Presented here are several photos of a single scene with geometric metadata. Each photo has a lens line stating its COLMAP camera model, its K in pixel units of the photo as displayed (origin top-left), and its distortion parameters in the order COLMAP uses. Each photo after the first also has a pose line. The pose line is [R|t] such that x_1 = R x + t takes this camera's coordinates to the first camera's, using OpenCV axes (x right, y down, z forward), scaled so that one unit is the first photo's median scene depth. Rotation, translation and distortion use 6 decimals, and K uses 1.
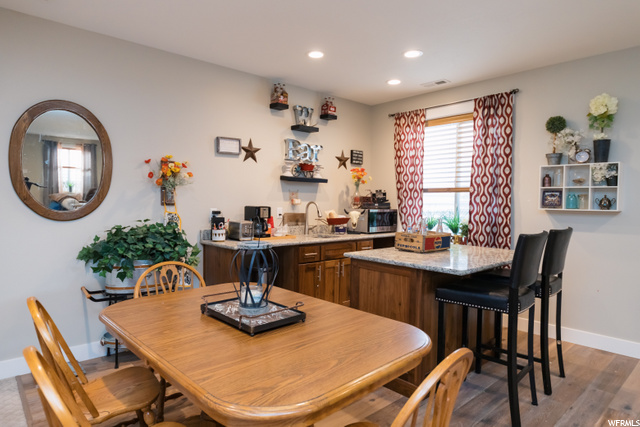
lens RADIAL K [[385.9, 0, 320.0], [0, 385.9, 213.5], [0, 0, 1]] dist [-0.001675, -0.000733]
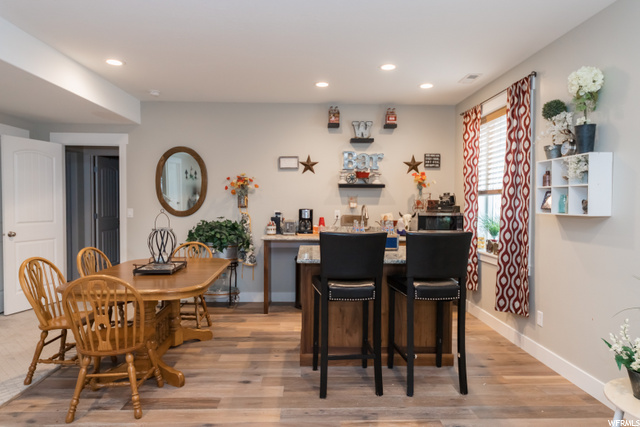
lens RADIAL K [[409.2, 0, 320.0], [0, 409.2, 213.5], [0, 0, 1]] dist [-0.003400, -0.000097]
pose [[0.760387, 0.010199, -0.649390, 0.709414], [-0.018991, 0.999798, -0.006535, 0.003530], [0.649193, 0.017302, 0.760427, 0.018811]]
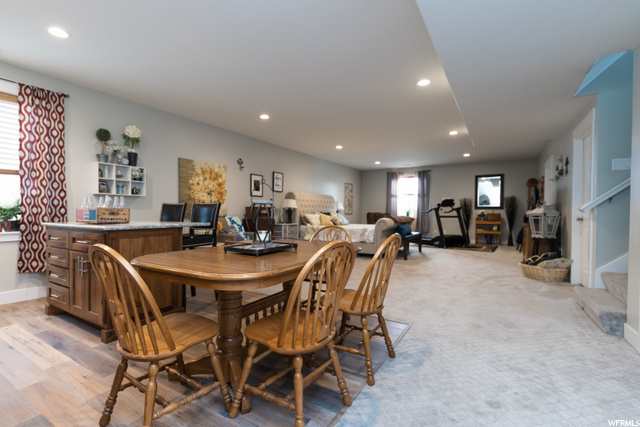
lens RADIAL K [[310.0, 0, 320.0], [0, 310.0, 213.5], [0, 0, 1]] dist [0.000646, 0.000112]
pose [[-0.294591, -0.015806, 0.955493, -0.641931], [0.024327, 0.999415, 0.024033, 0.046667], [-0.955314, 0.030324, -0.294034, 0.518002]]
